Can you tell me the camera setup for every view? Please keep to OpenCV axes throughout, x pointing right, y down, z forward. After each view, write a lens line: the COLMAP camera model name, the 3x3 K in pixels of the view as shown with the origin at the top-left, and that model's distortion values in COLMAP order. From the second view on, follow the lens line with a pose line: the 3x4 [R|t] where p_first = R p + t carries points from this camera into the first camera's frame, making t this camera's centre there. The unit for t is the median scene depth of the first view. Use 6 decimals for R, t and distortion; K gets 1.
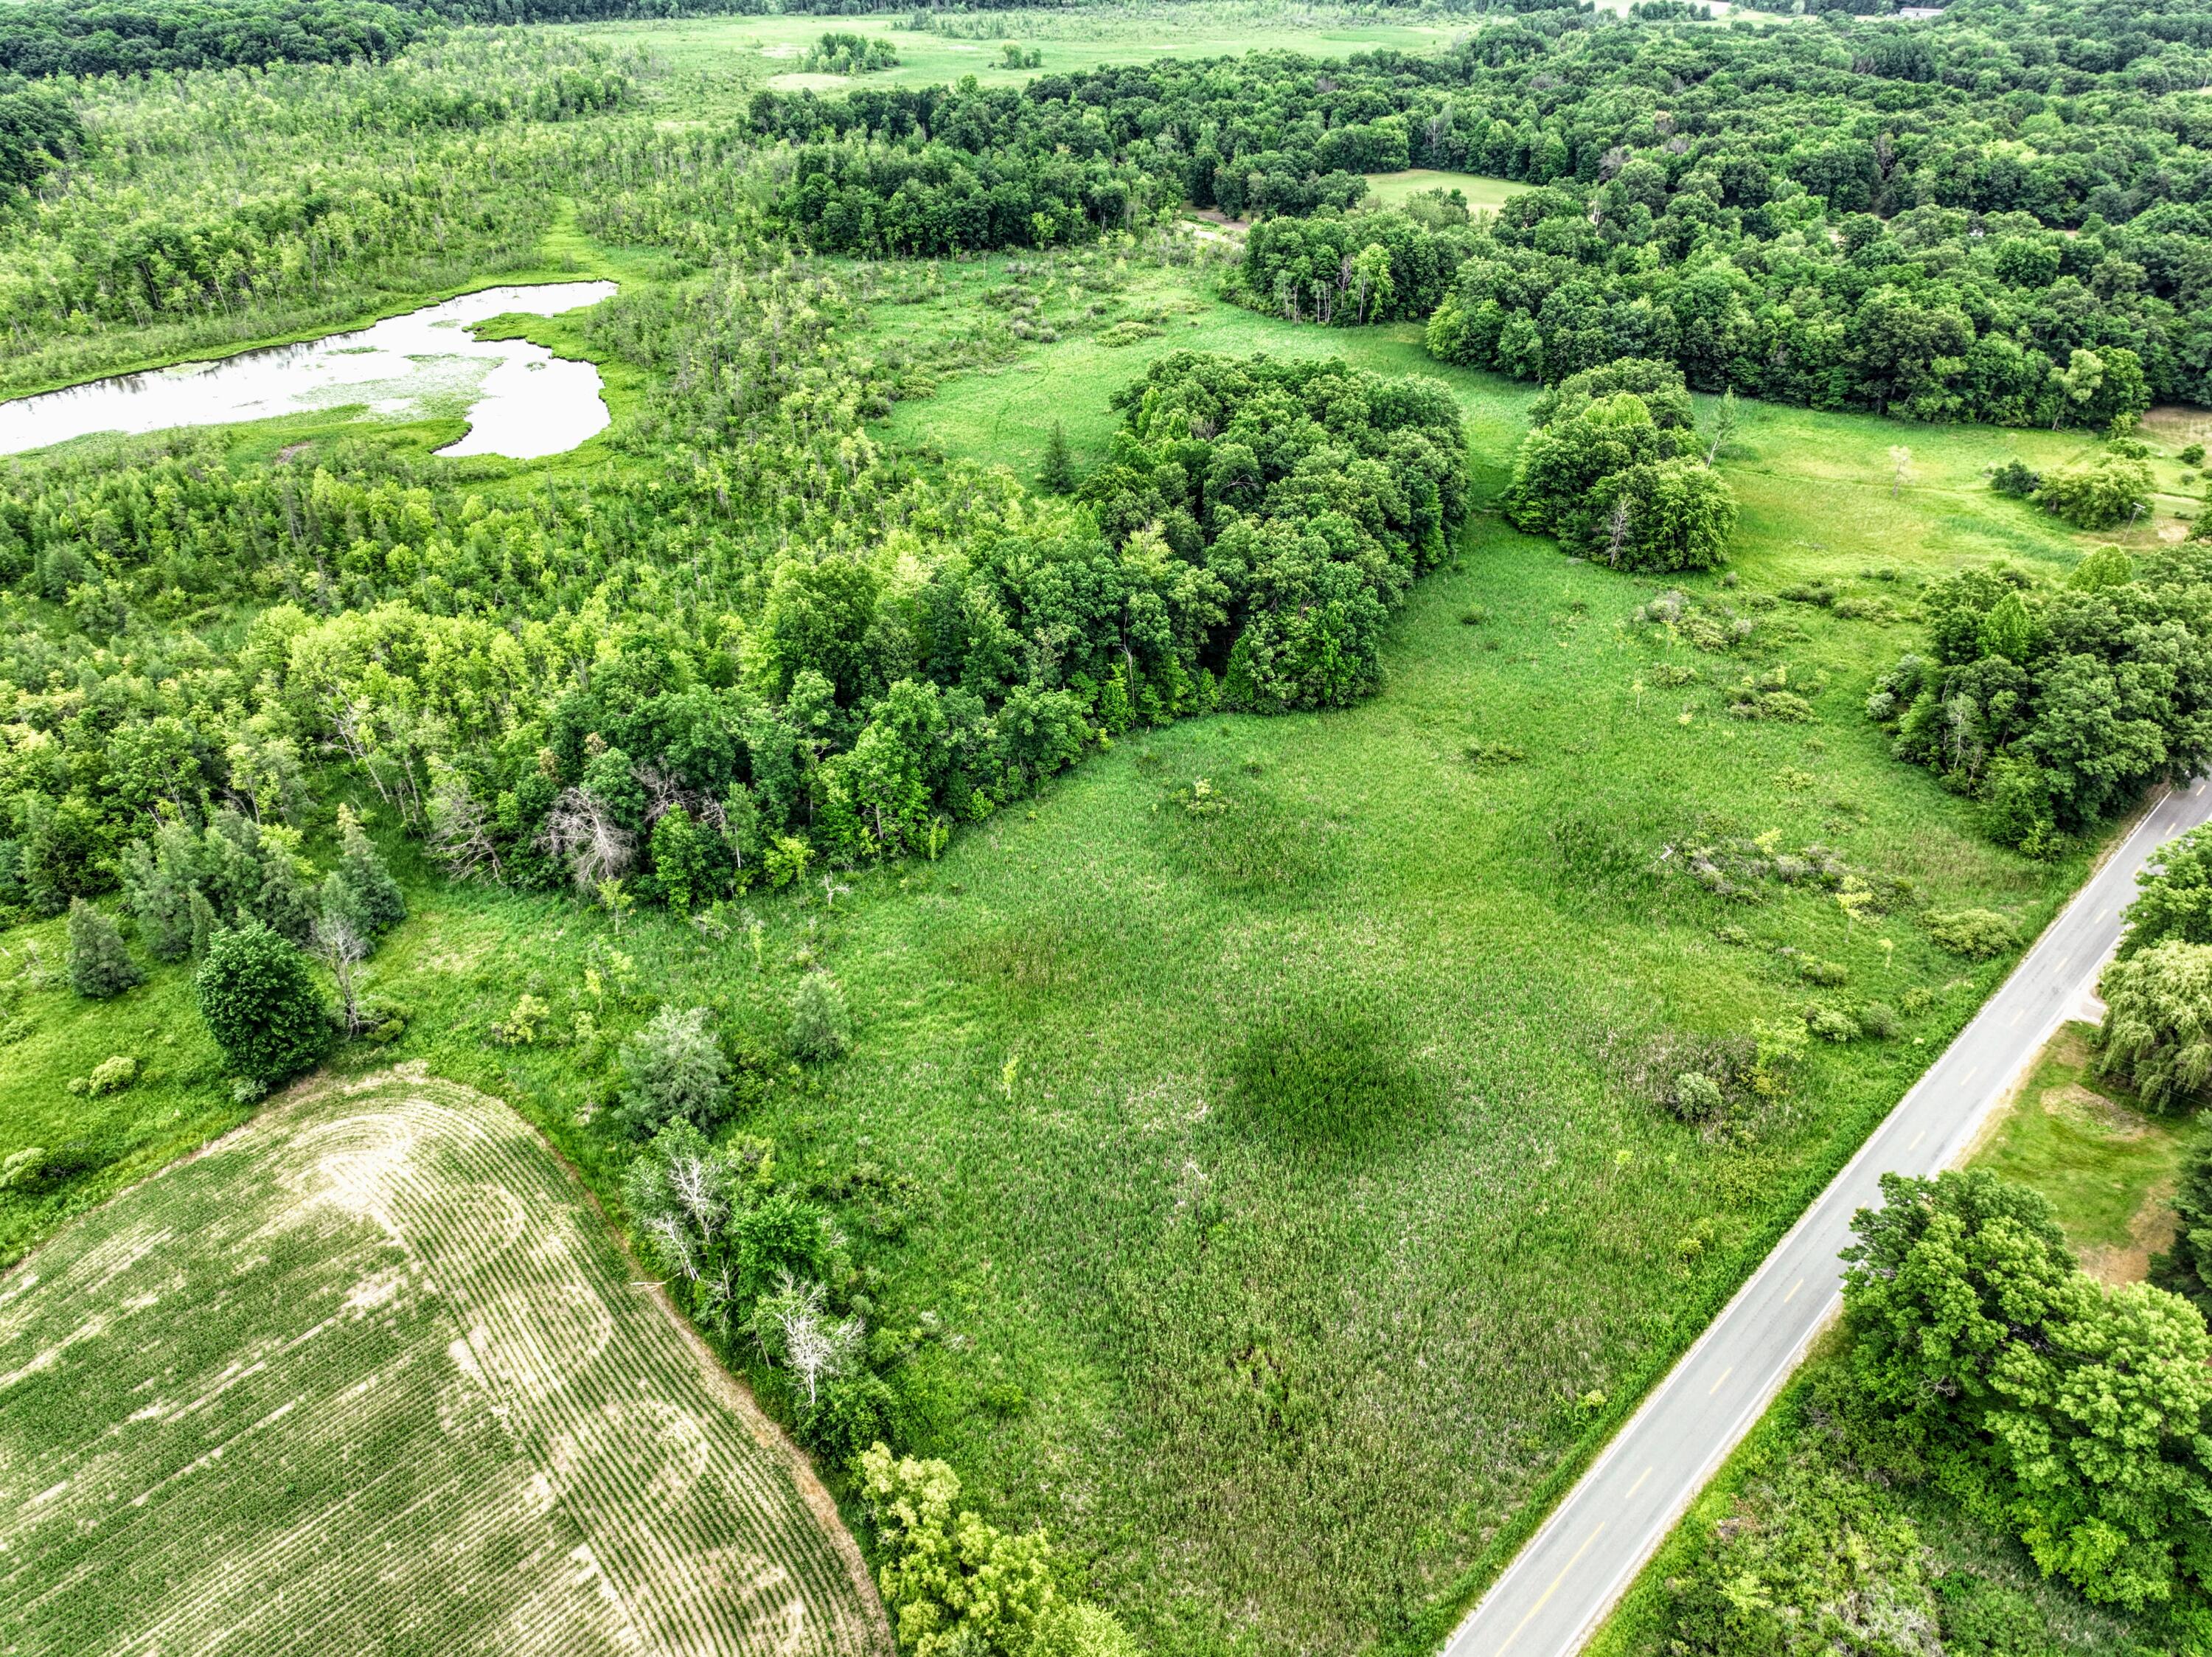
lens RADIAL K [[1562.4, 0, 1113.4], [0, 1562.4, 825.6], [0, 0, 1]] dist [-0.005485, 0.023767]
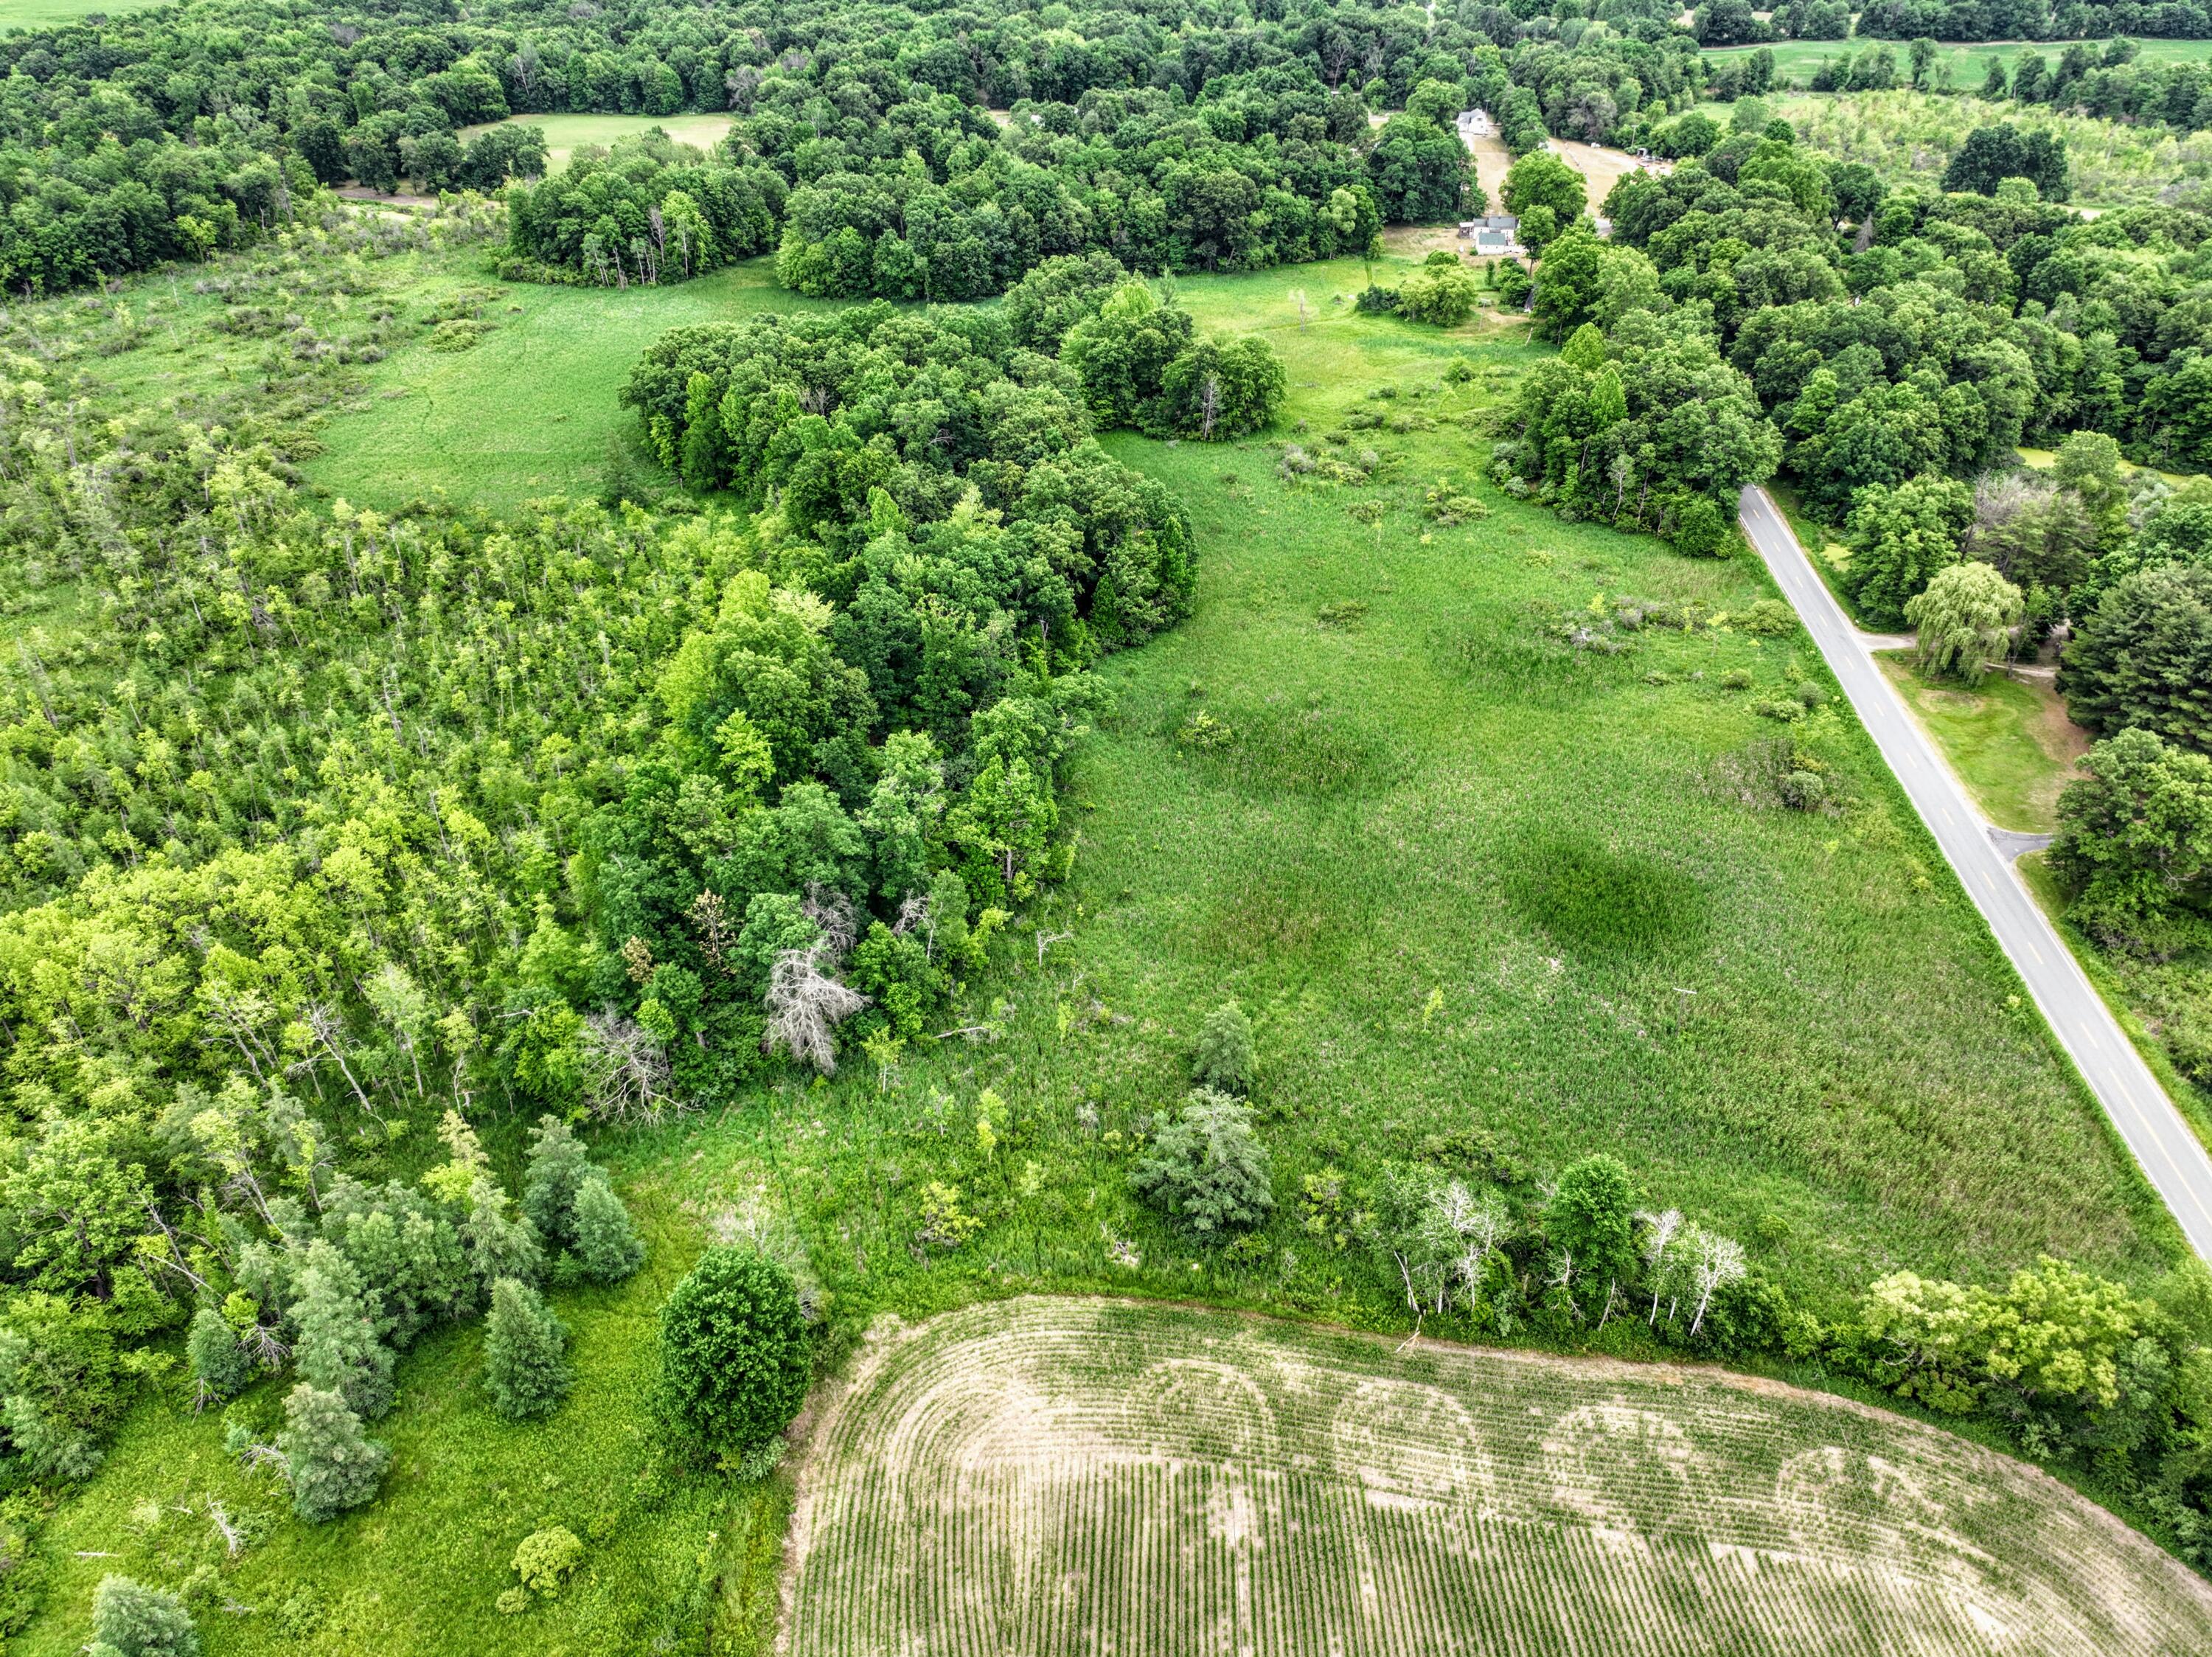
lens RADIAL K [[1562.4, 0, 1113.4], [0, 1562.4, 825.6], [0, 0, 1]] dist [-0.005485, 0.023767]
pose [[0.762593, -0.360640, 0.537019, -0.414297], [0.339053, 0.929840, 0.142970, -0.093871], [-0.550903, 0.073050, 0.831366, 0.151504]]
